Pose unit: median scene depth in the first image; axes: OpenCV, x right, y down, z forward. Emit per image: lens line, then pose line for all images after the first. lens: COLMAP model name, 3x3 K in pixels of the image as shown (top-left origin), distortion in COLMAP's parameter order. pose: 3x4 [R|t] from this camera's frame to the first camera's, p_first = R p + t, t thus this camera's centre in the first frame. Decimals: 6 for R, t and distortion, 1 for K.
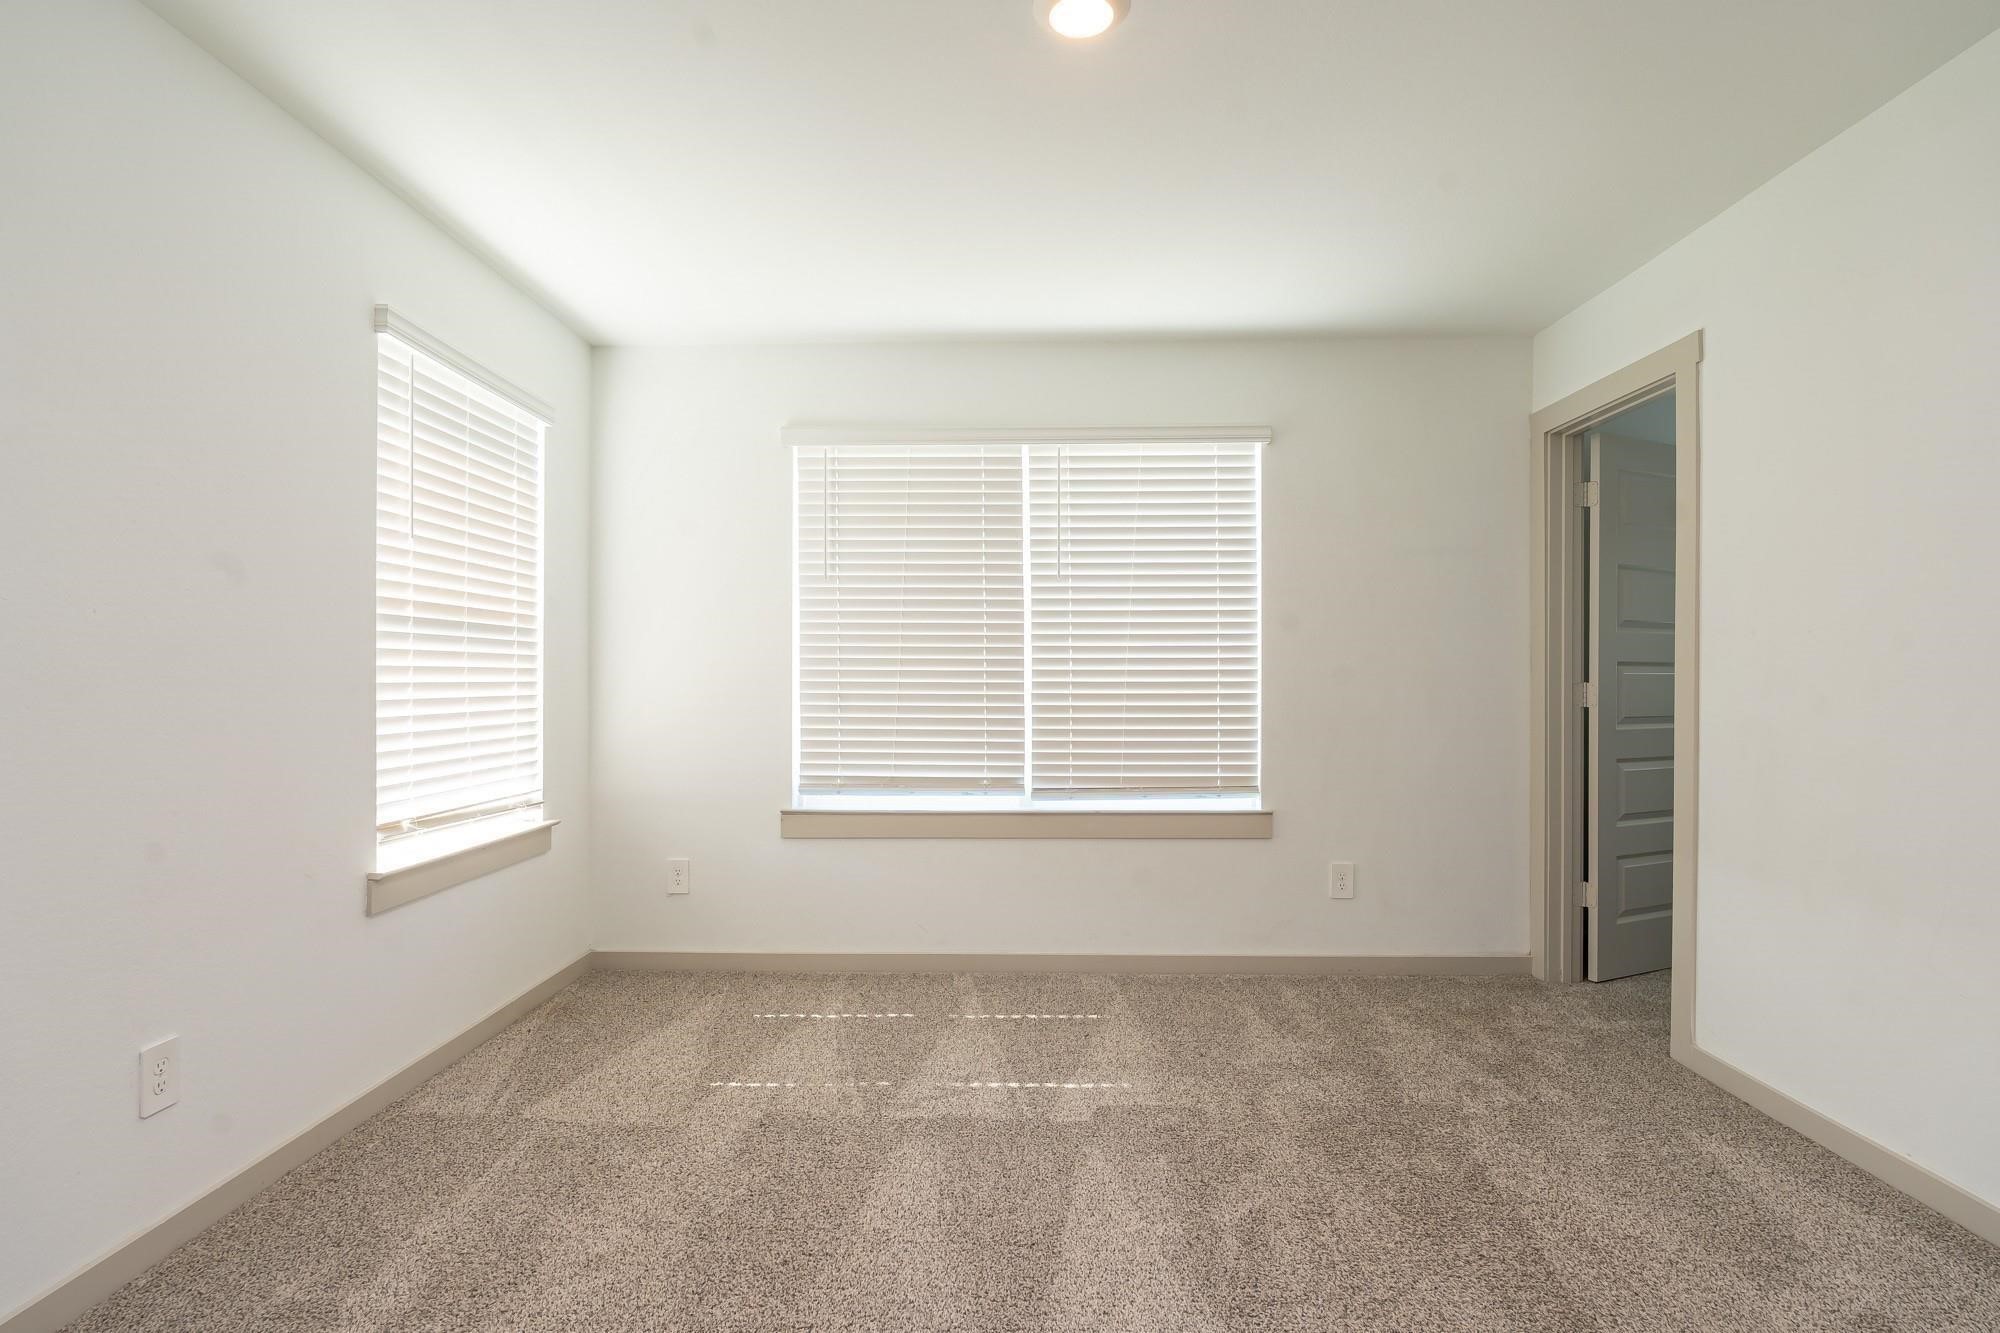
lens RADIAL K [[1000.5, 0, 1032.8], [0, 1000.5, 694.5], [0, 0, 1]] dist [-0.001989, 0.000324]
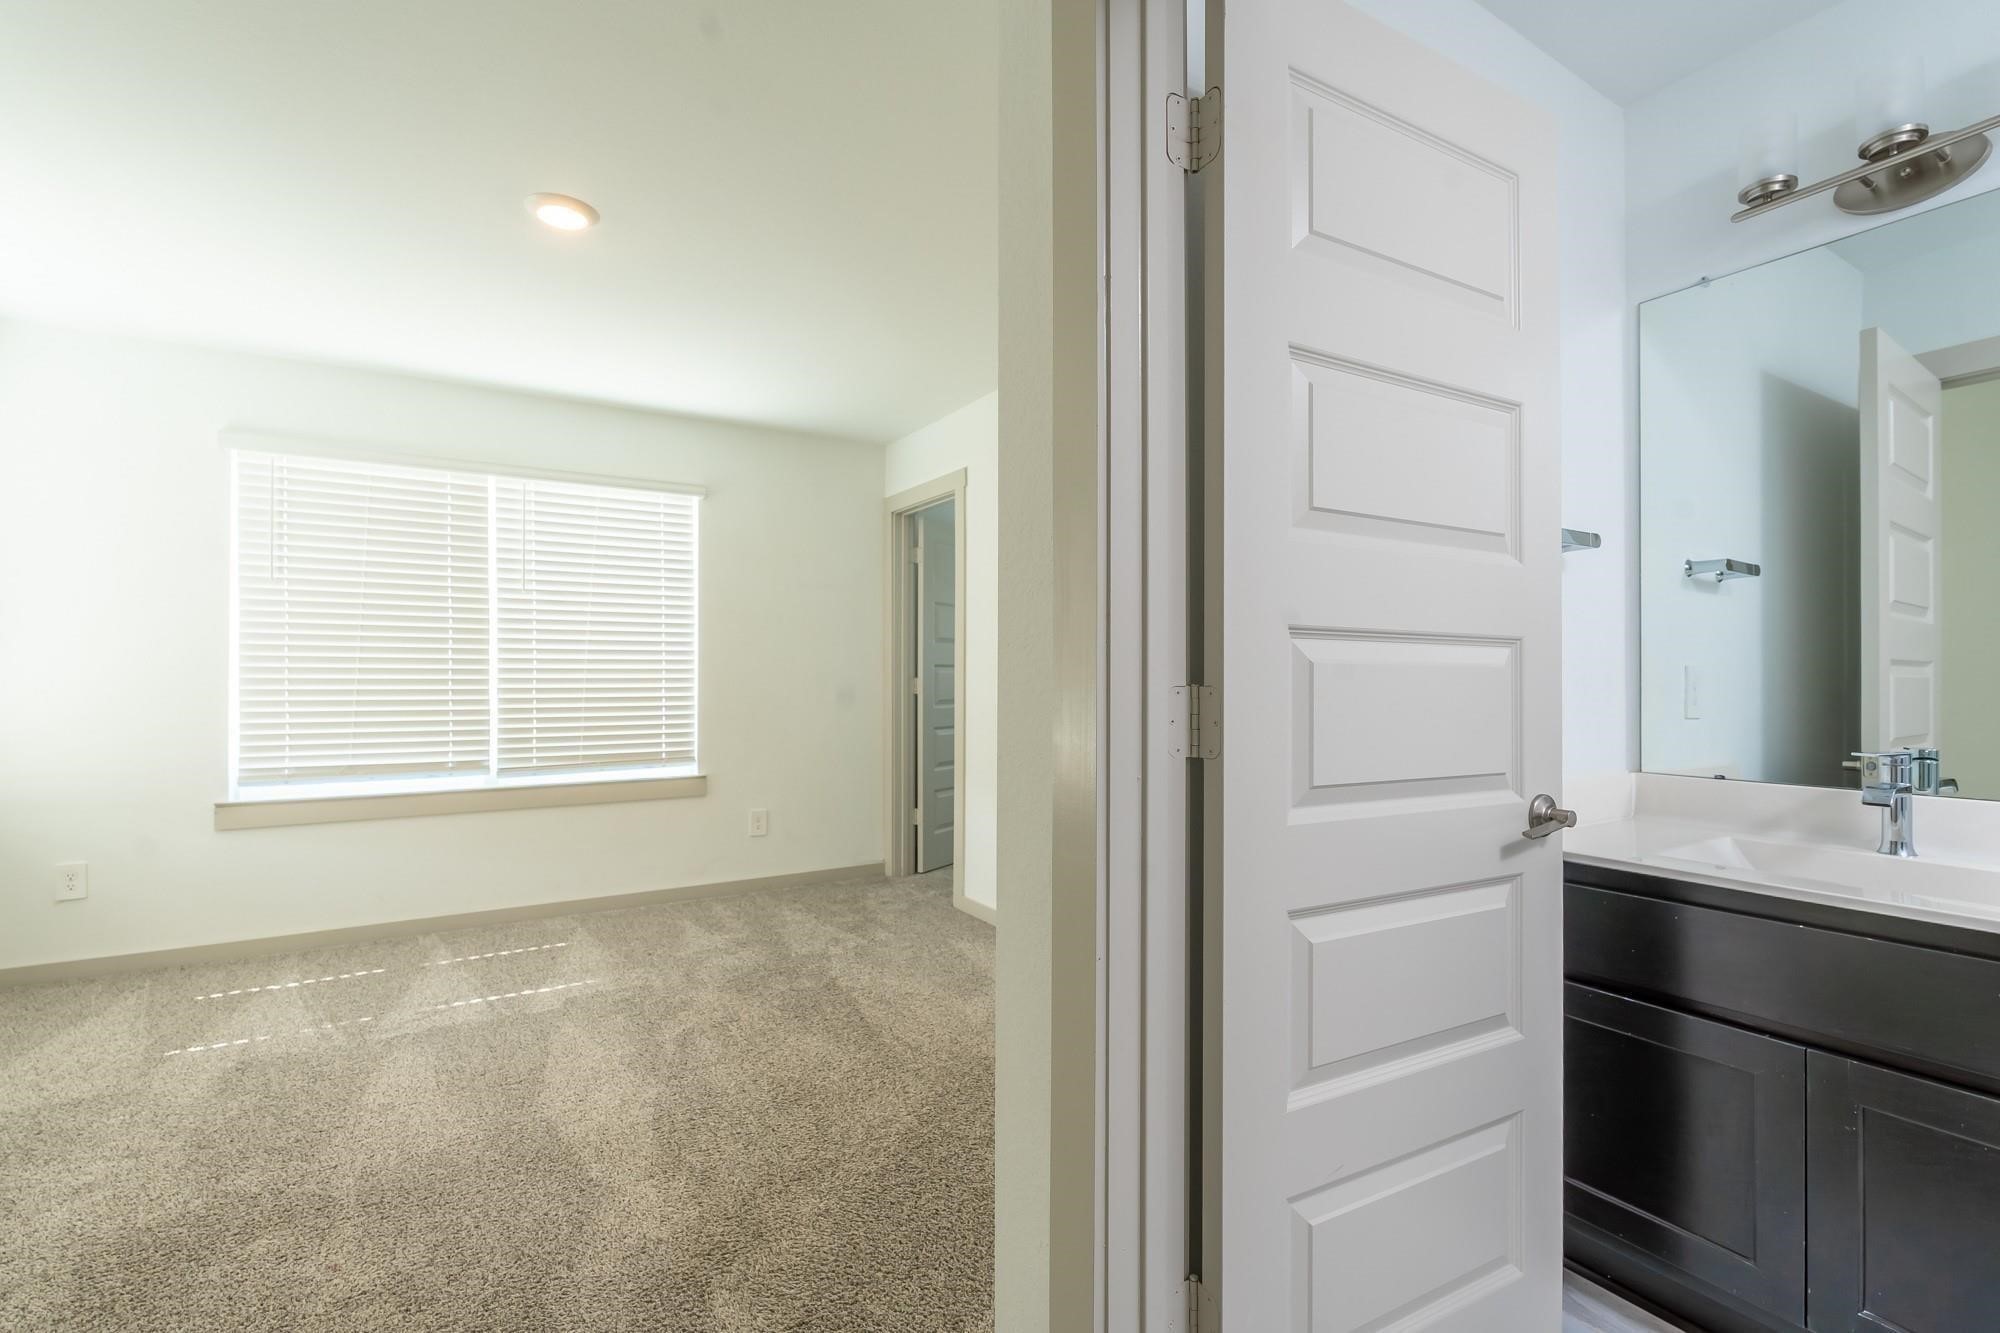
lens RADIAL K [[888.3, 0, 1000.0], [0, 888.3, 666.5], [0, 0, 1]] dist [-0.001142, -0.000439]
pose [[0.856735, 0.005331, 0.515729, -0.044602], [0.007848, 0.999696, -0.023371, 0.004033], [-0.515697, 0.024070, 0.856433, -0.269645]]
